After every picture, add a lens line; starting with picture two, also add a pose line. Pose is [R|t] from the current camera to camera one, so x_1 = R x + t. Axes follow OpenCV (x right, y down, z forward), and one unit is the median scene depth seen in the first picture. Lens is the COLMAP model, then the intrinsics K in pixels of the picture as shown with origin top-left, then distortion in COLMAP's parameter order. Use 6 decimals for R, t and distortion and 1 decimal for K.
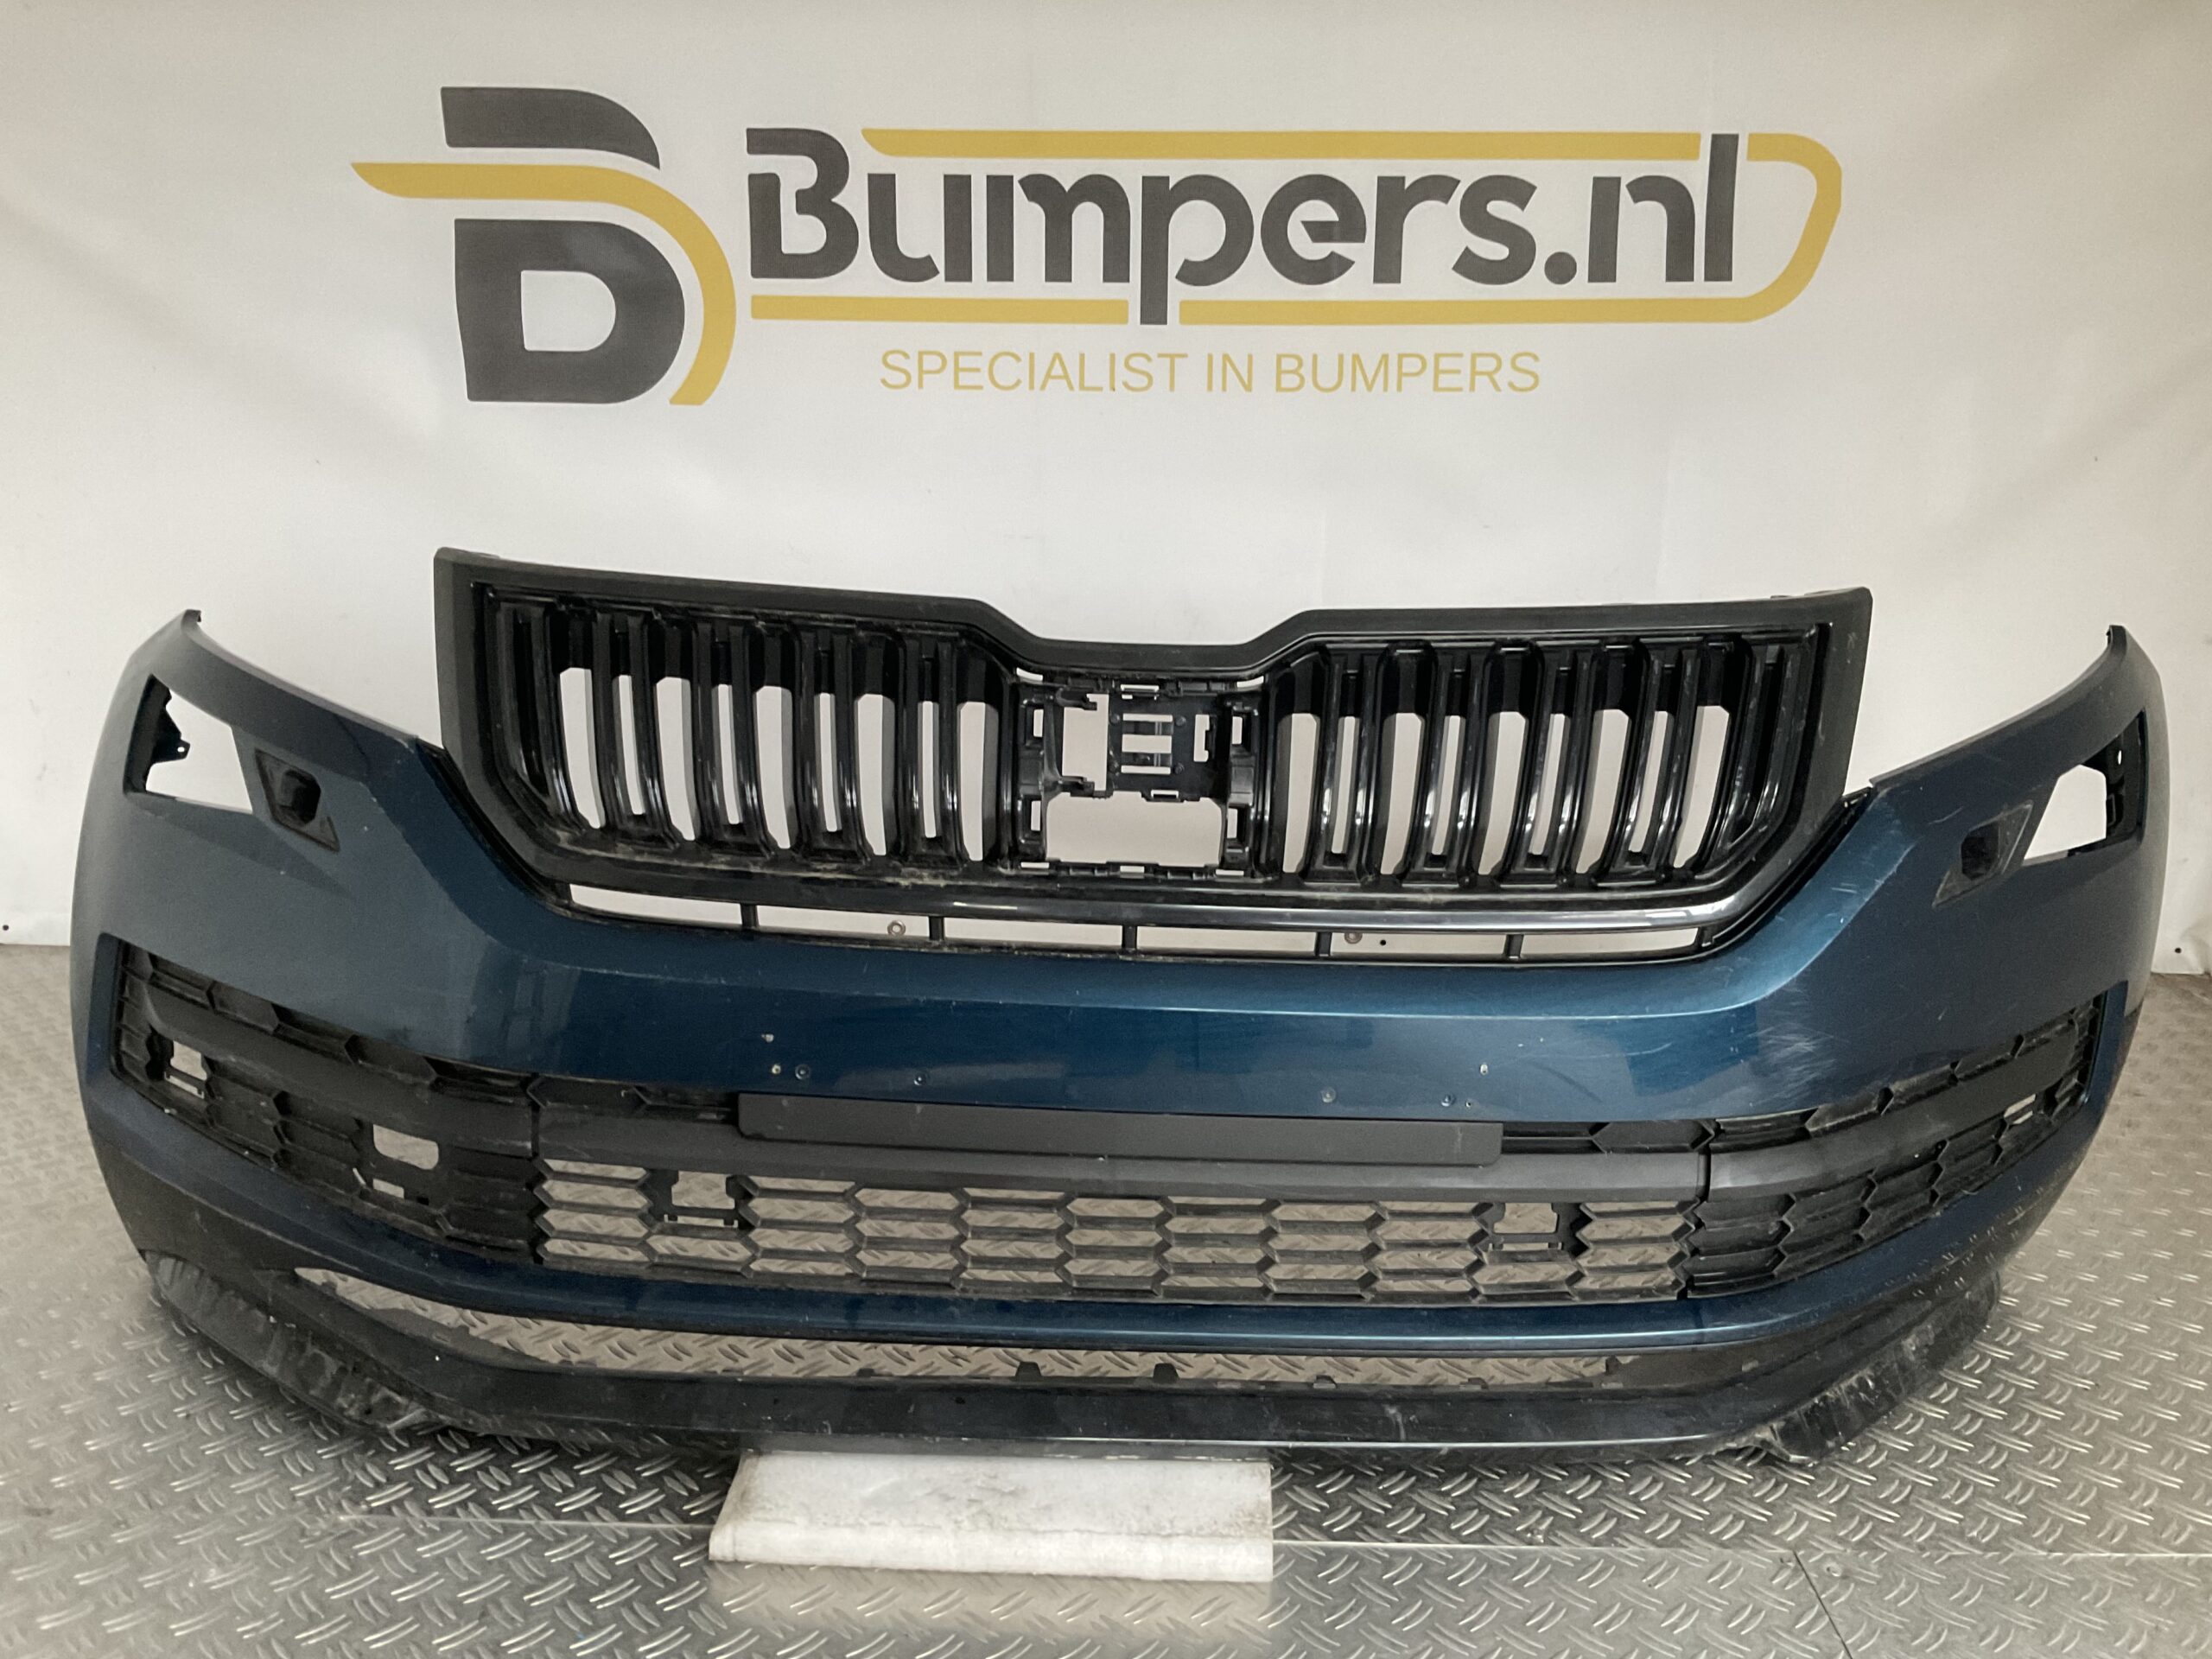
lens RADIAL K [[1850.2, 0, 1112.3], [0, 1850.2, 742.4], [0, 0, 1]] dist [0.115987, -0.297580]
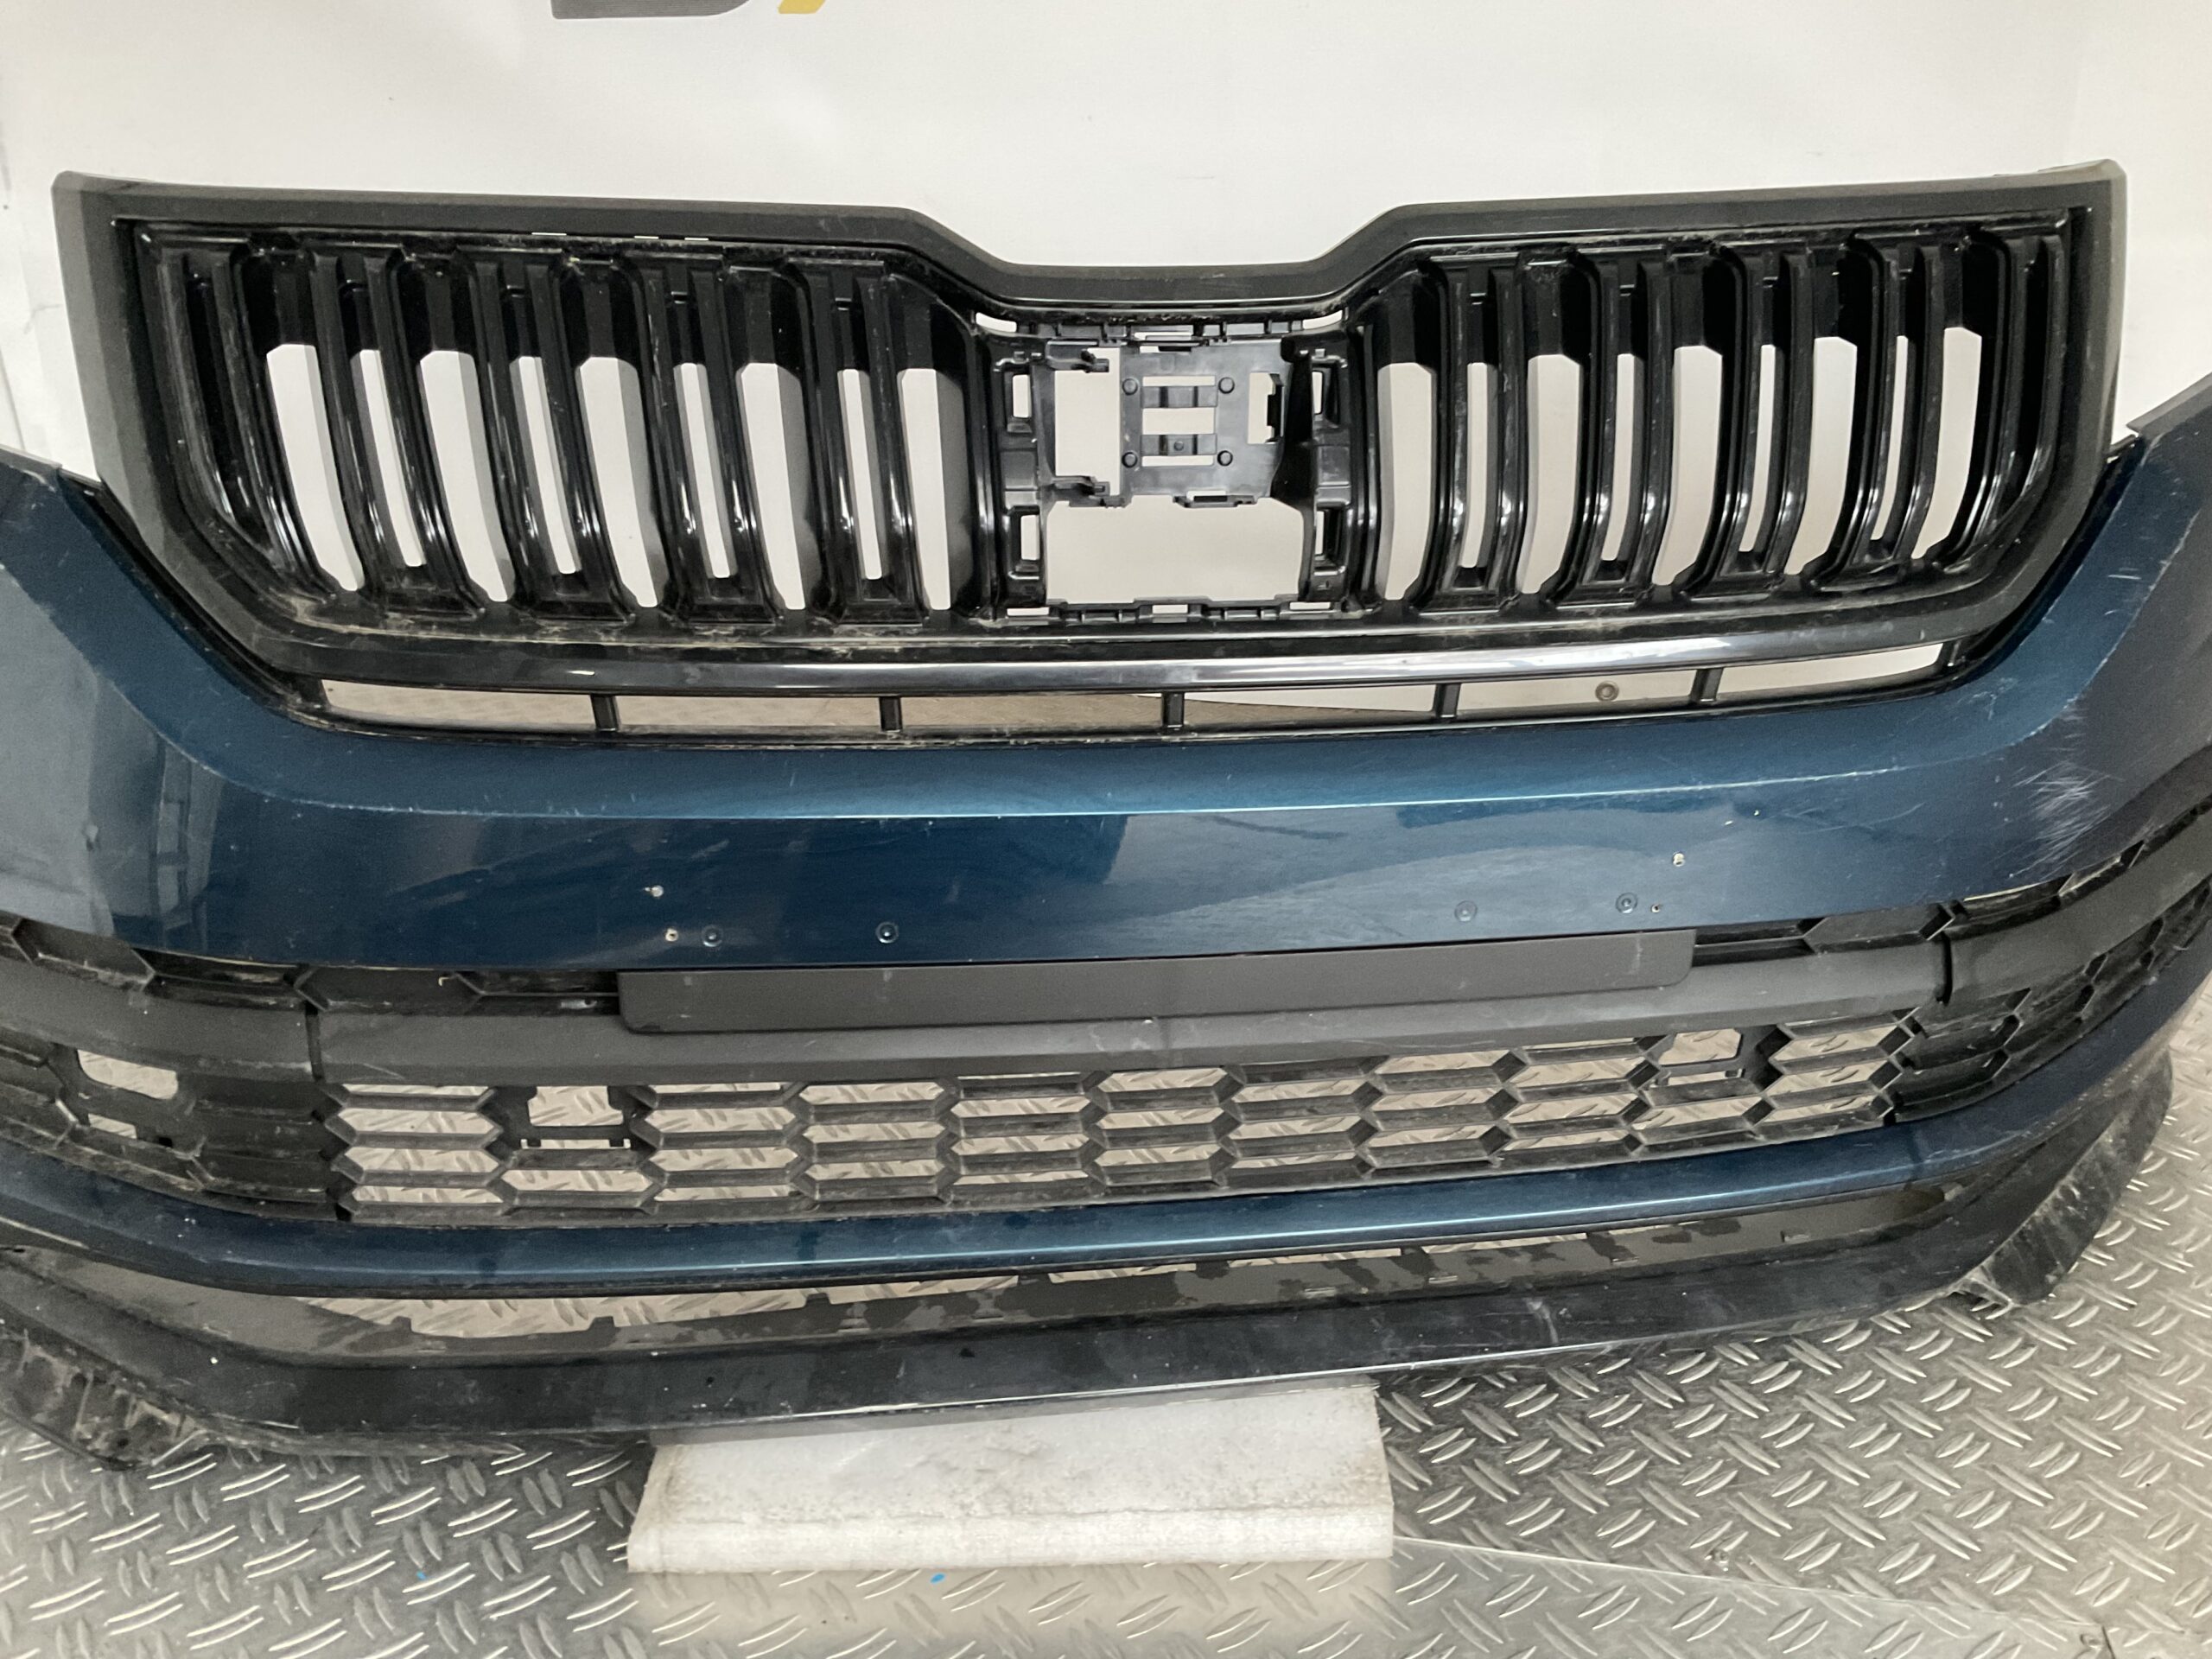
lens RADIAL K [[1886.0, 0, 1106.8], [0, 1886.0, 792.5], [0, 0, 1]] dist [0.091326, -0.198150]
pose [[0.993786, -0.067052, 0.088845, -0.077150], [0.050753, 0.983359, 0.174442, 0.012279], [-0.099063, -0.168849, 0.980651, 0.303627]]
